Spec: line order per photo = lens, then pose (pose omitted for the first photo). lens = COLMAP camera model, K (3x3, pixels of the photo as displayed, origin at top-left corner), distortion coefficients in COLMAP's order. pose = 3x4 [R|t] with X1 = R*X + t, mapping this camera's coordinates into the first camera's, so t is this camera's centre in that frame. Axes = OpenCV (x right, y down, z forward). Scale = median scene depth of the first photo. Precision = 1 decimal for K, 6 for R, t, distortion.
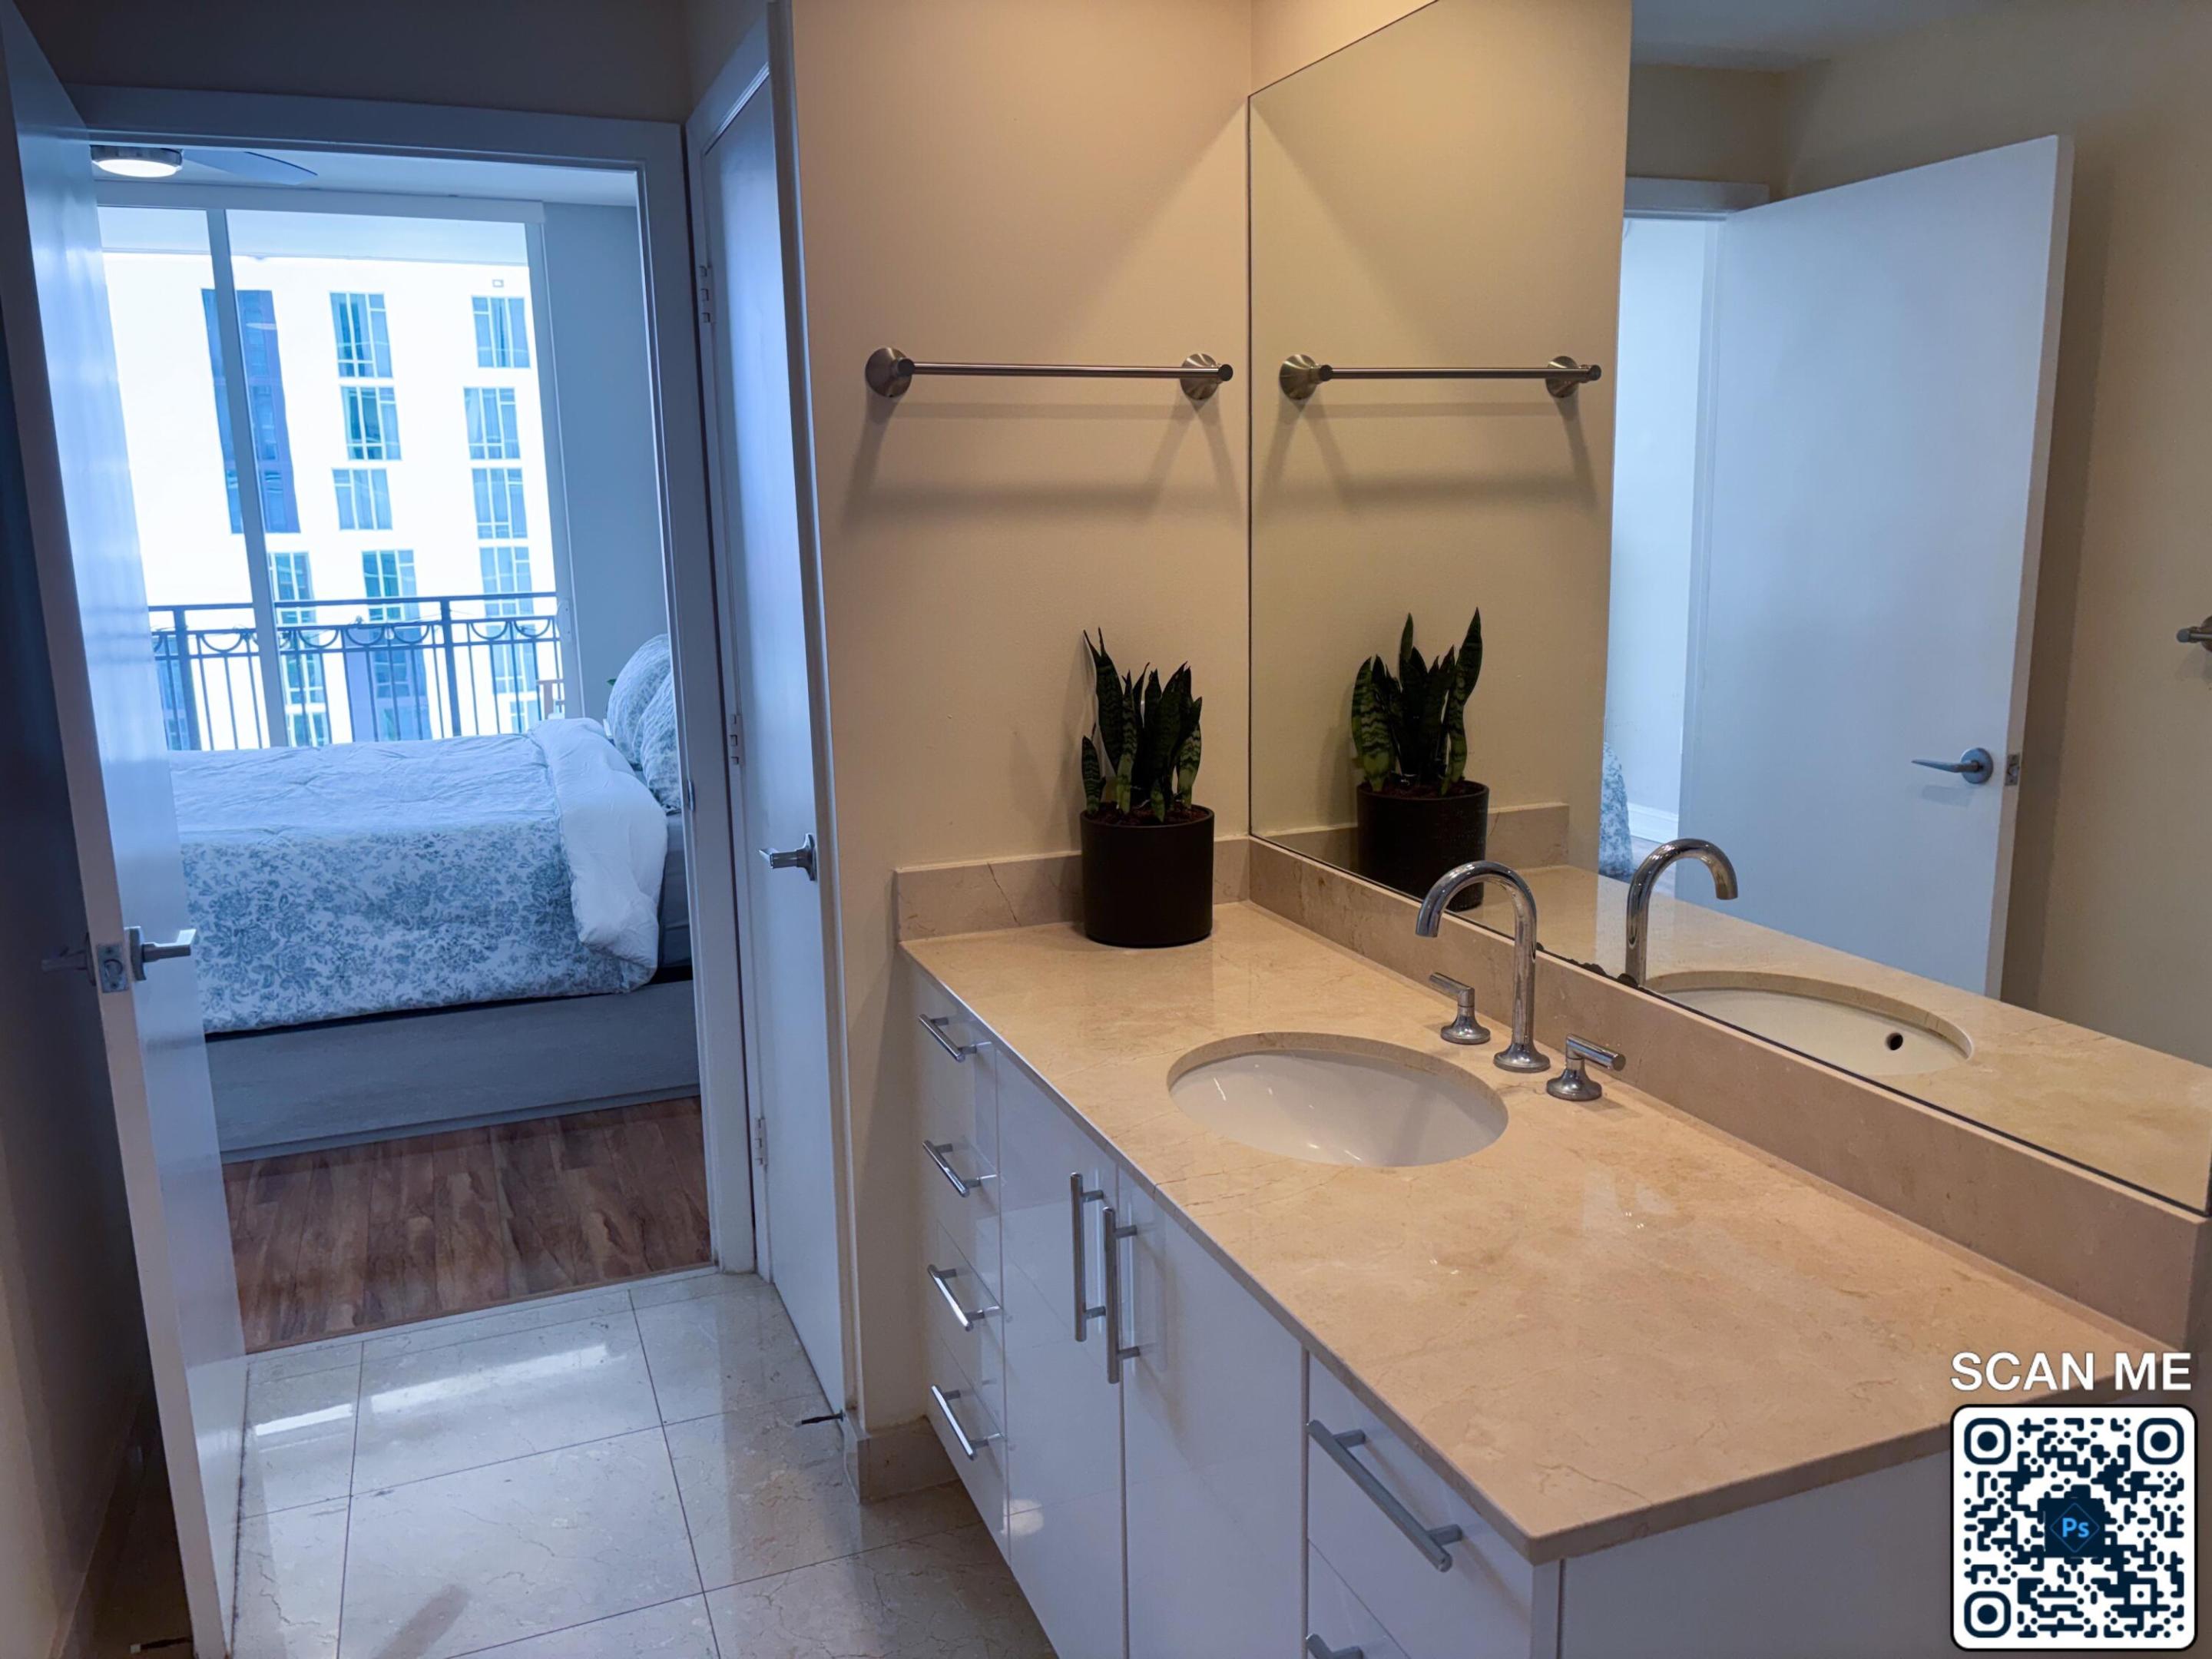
lens RADIAL K [[1664.1, 0, 1107.3], [0, 1664.1, 824.7], [0, 0, 1]] dist [0.046398, -0.044494]
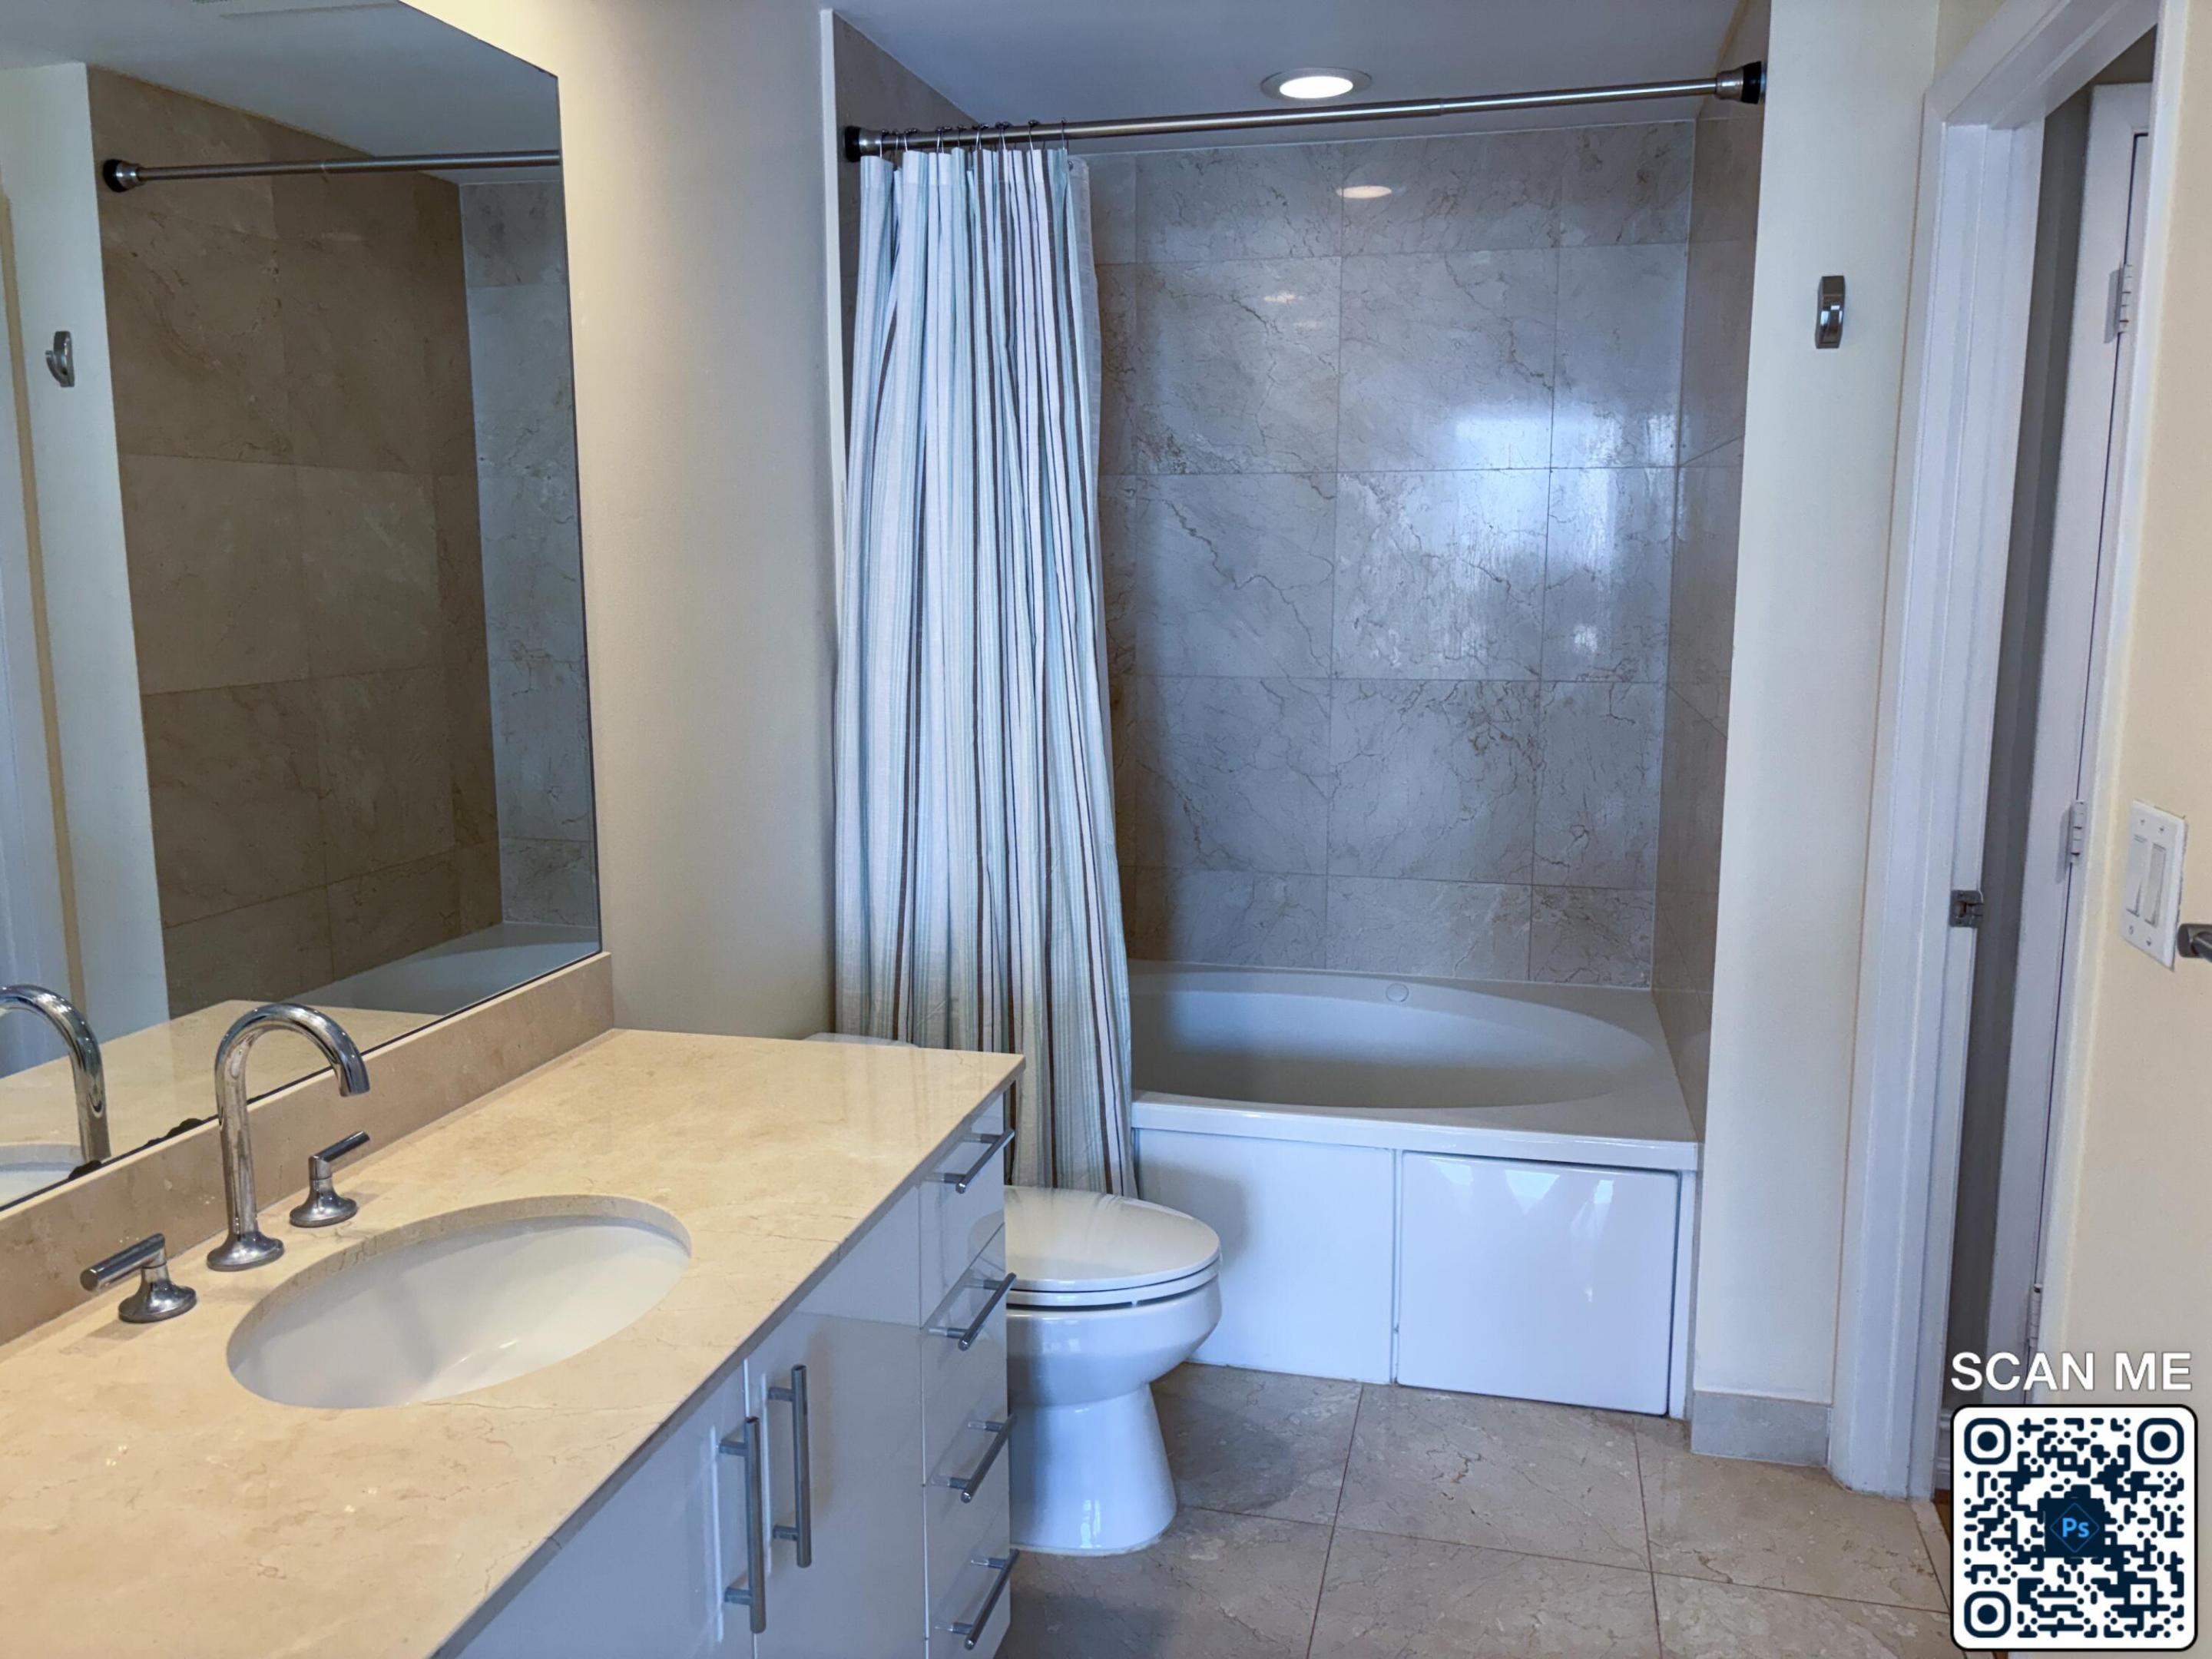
lens RADIAL K [[1664.1, 0, 1103.7], [0, 1664.1, 824.5], [0, 0, 1]] dist [0.046398, -0.044494]
pose [[-0.815758, -0.067579, 0.574432, -0.532839], [0.132461, 0.944928, 0.299275, -0.237961], [-0.563021, 0.320226, -0.761881, 1.316774]]
